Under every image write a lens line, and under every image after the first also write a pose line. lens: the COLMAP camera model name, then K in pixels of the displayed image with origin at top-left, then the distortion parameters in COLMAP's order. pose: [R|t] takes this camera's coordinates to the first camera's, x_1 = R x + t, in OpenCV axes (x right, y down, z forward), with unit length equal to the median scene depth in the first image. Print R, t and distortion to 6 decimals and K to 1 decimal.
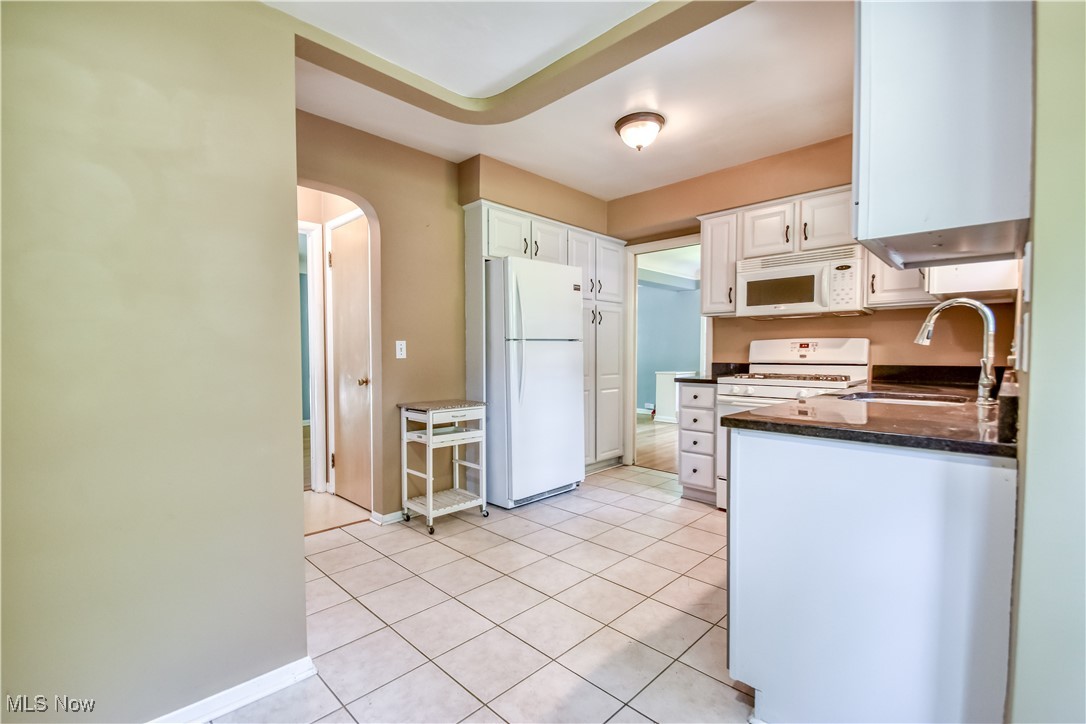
lens RADIAL K [[476.8, 0, 540.4], [0, 476.8, 366.5], [0, 0, 1]] dist [0.002826, -0.007775]
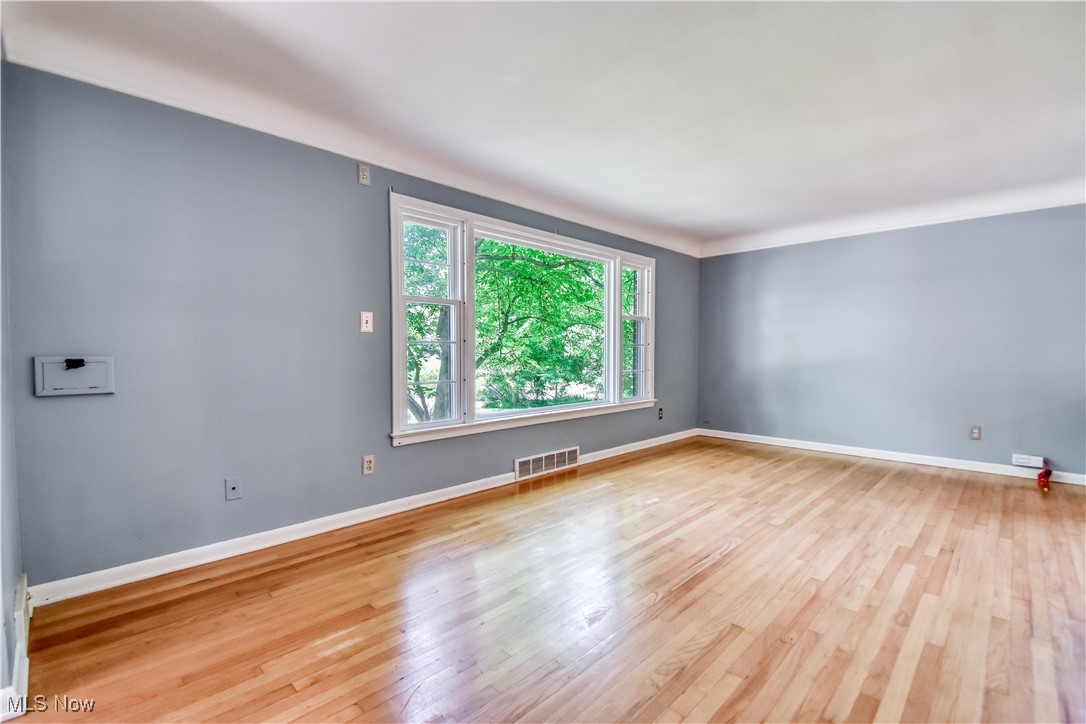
lens RADIAL K [[476.8, 0, 544.8], [0, 476.8, 362.5], [0, 0, 1]] dist [0.002826, -0.007775]
pose [[0.999999, -0.000703, -0.001030, -0.643992], [0.000693, 0.999949, -0.010035, -0.031657], [0.001037, 0.010035, 0.999949, 1.275163]]
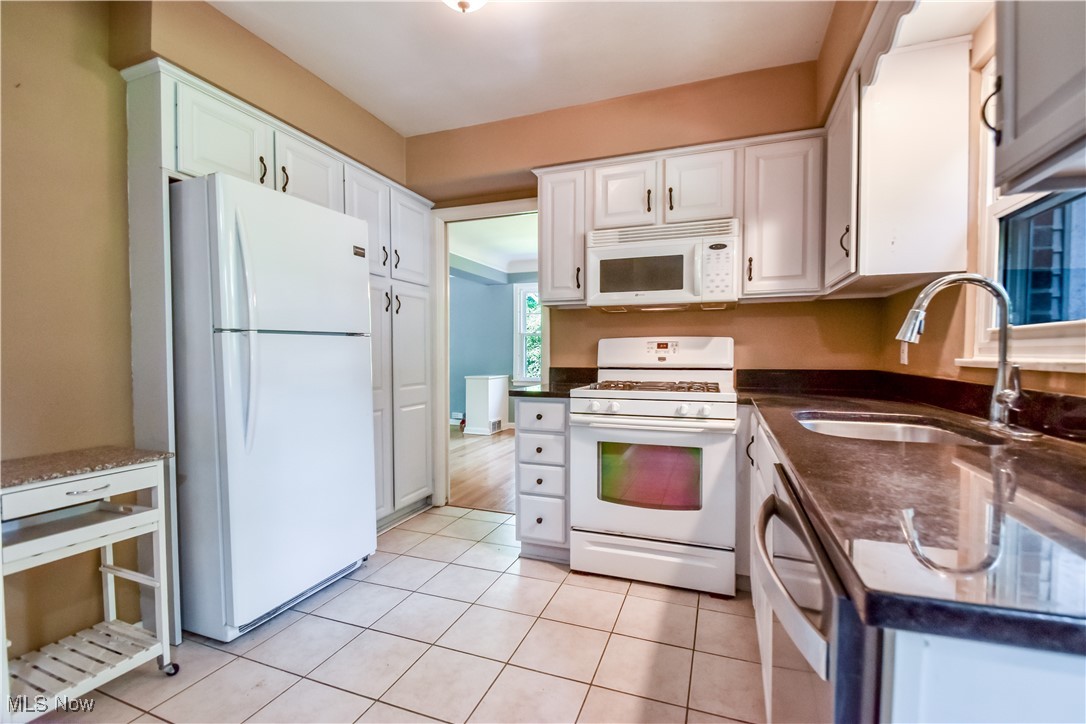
lens RADIAL K [[476.8, 0, 548.0], [0, 476.8, 366.4], [0, 0, 1]] dist [0.002826, -0.007775]
pose [[0.908597, -0.011494, 0.417517, 0.041697], [0.012777, 0.999918, -0.000278, -0.010788], [-0.417479, 0.005587, 0.908669, 0.350376]]
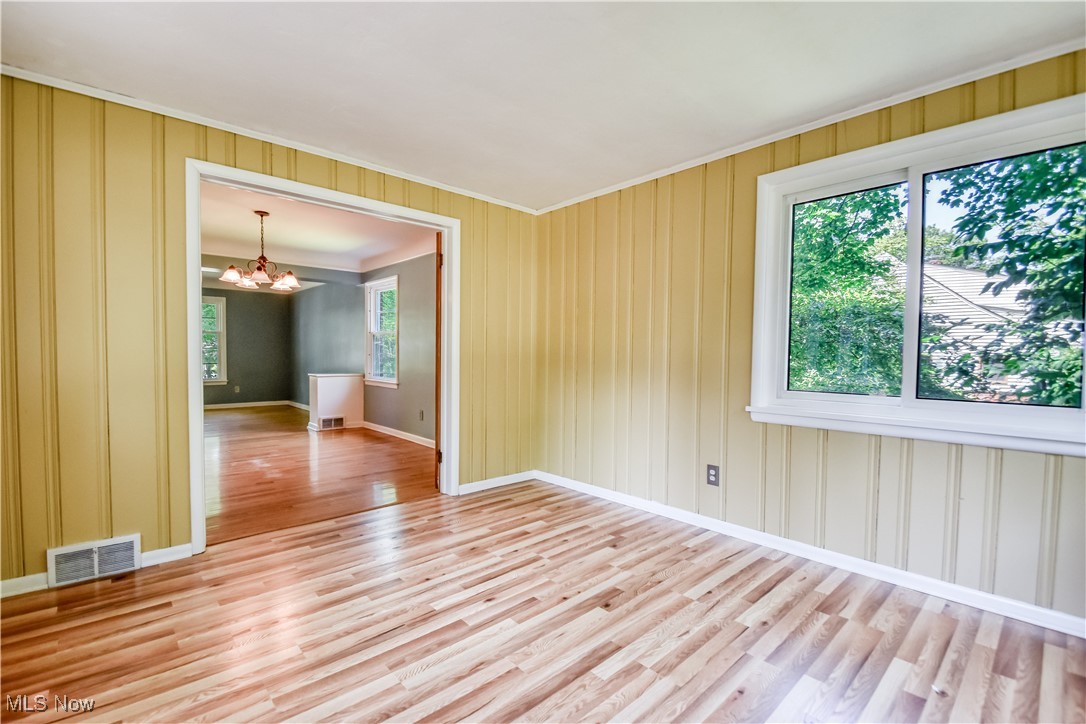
lens RADIAL K [[476.8, 0, 541.5], [0, 476.8, 363.6], [0, 0, 1]] dist [0.002826, -0.007775]
pose [[0.999215, 0.013457, -0.037253, 1.568669], [-0.014061, 0.999773, -0.016003, 0.003224], [0.037030, 0.016514, 0.999178, 0.266259]]
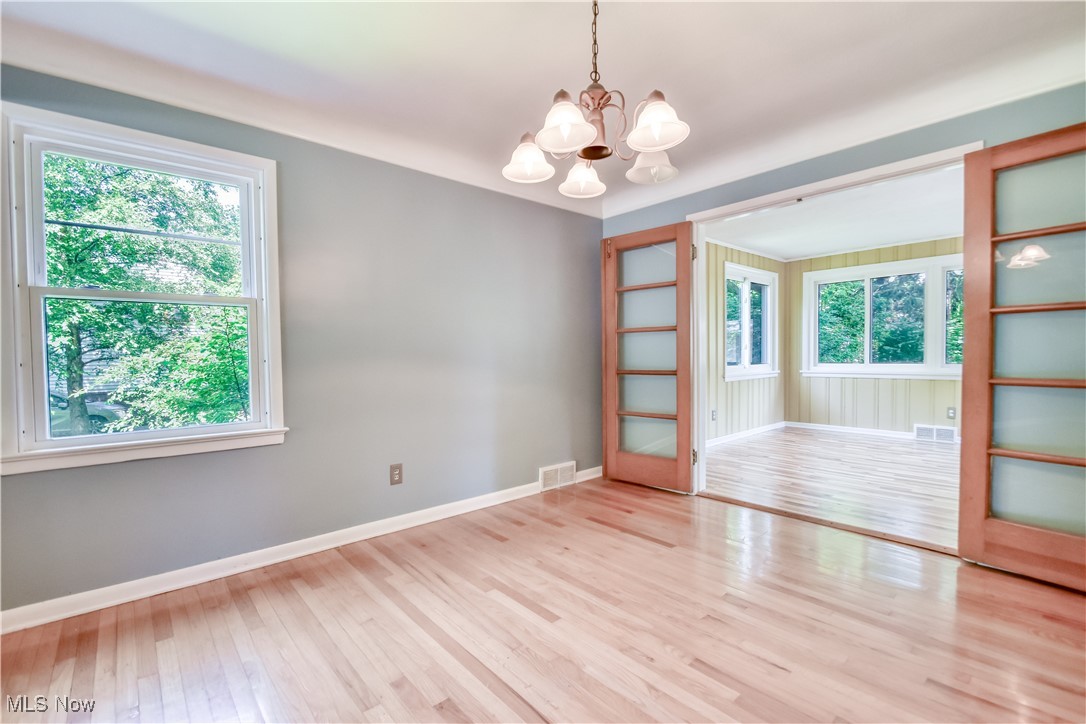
lens RADIAL K [[476.8, 0, 542.5], [0, 476.8, 362.9], [0, 0, 1]] dist [0.002826, -0.007775]
pose [[0.058511, -0.020174, 0.998083, 0.261700], [0.048129, 0.998690, 0.017365, -0.039094], [-0.997126, 0.047021, 0.059406, 1.588916]]
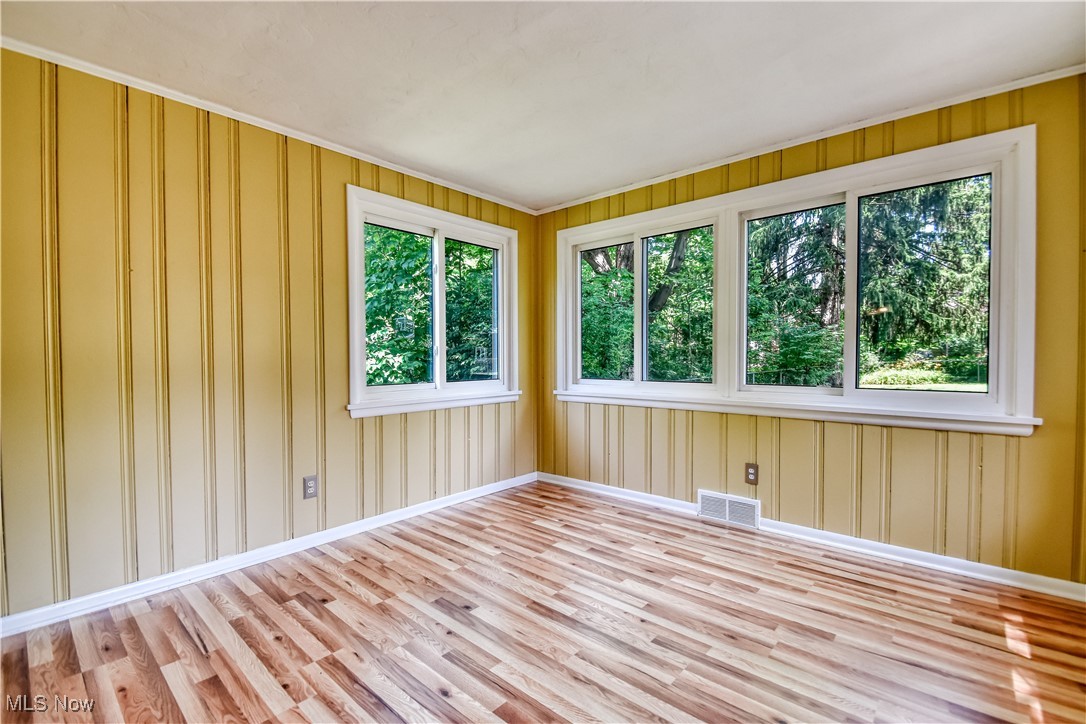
lens RADIAL K [[476.8, 0, 544.3], [0, 476.8, 365.6], [0, 0, 1]] dist [0.002826, -0.007775]
pose [[-0.072693, -0.016890, 0.997211, 1.111579], [0.042850, 0.998880, 0.020042, -0.010618], [-0.996433, 0.044188, -0.071888, 0.730679]]
